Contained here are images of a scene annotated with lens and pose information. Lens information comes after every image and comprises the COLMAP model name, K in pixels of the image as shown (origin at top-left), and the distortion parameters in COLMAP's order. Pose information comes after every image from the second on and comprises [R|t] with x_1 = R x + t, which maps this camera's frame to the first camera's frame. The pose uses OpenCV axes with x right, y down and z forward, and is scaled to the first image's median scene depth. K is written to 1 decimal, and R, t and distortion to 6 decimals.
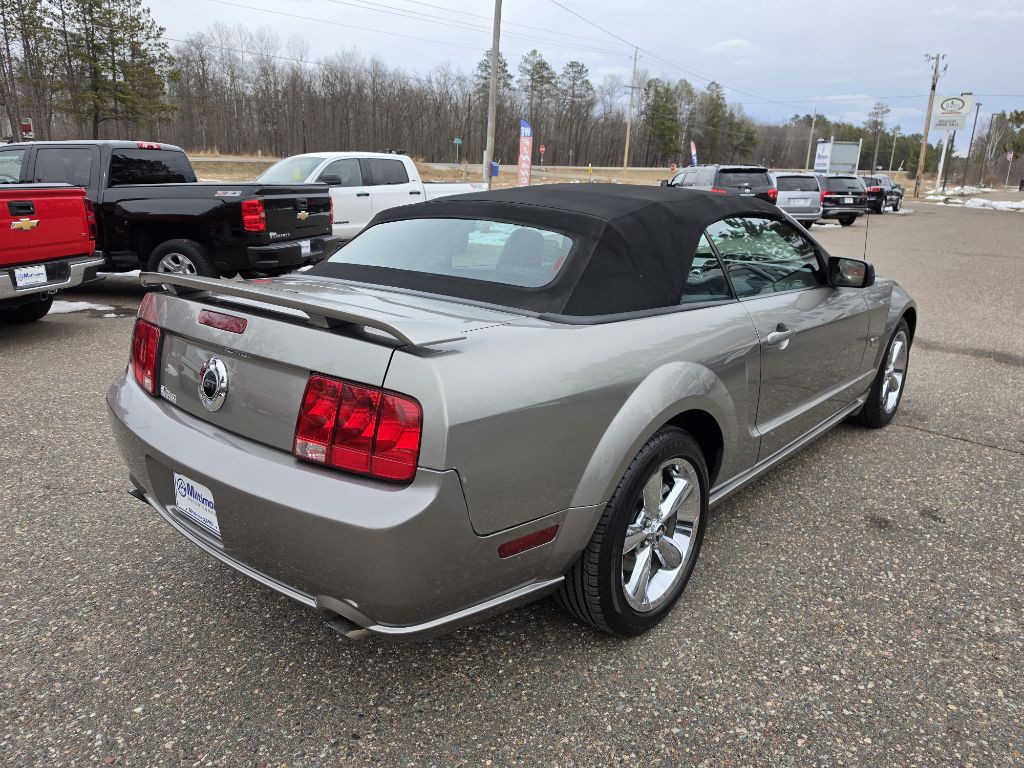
lens RADIAL K [[721.2, 0, 514.8], [0, 721.2, 380.2], [0, 0, 1]] dist [0.012366, -0.021507]
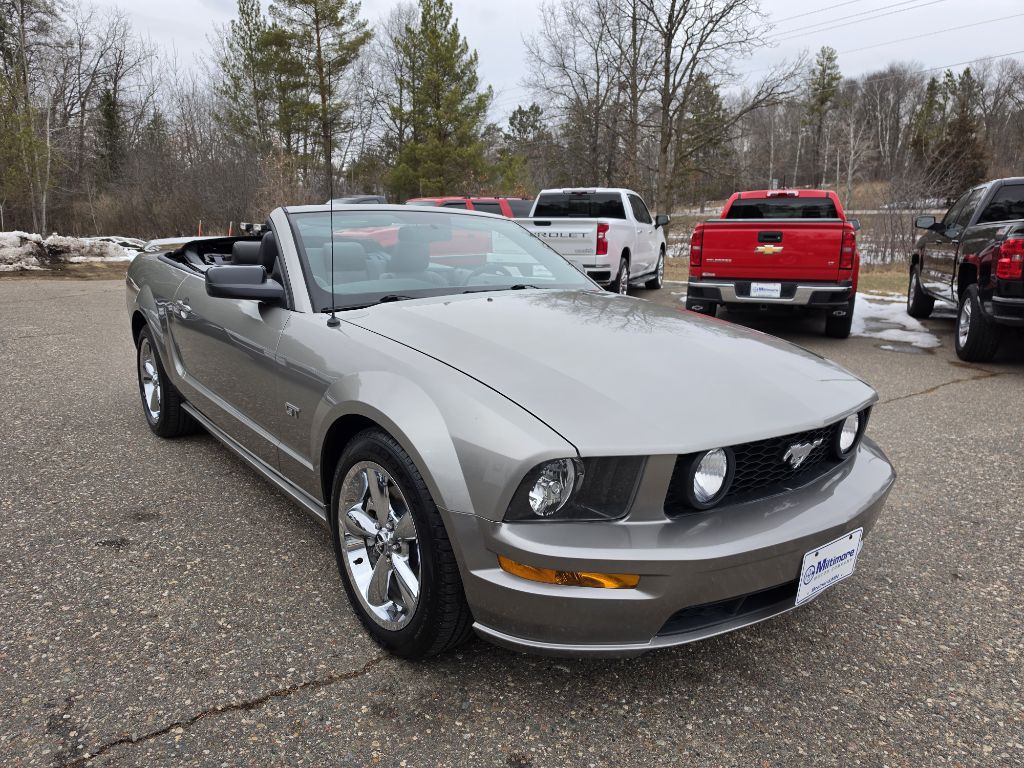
lens RADIAL K [[721.2, 0, 510.3], [0, 721.2, 389.3], [0, 0, 1]] dist [0.012366, -0.021507]
pose [[-0.198260, 0.203924, -0.958701, 0.534016], [-0.271460, 0.928431, 0.253623, -0.143612], [0.941808, 0.310532, -0.128714, 0.621913]]
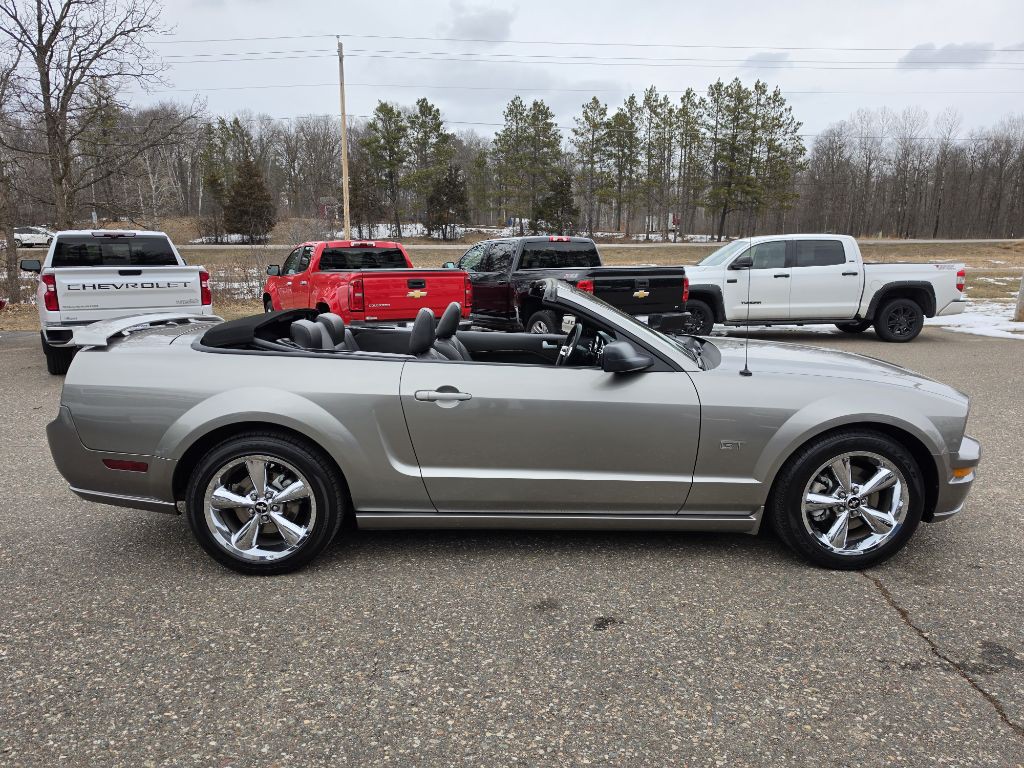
lens RADIAL K [[721.2, 0, 513.1], [0, 721.2, 401.3], [0, 0, 1]] dist [0.012366, -0.021507]
pose [[0.672484, 0.131209, -0.728389, 0.462115], [-0.188515, 0.982066, 0.002860, -0.027727], [0.715701, 0.135389, 0.685158, 0.104464]]
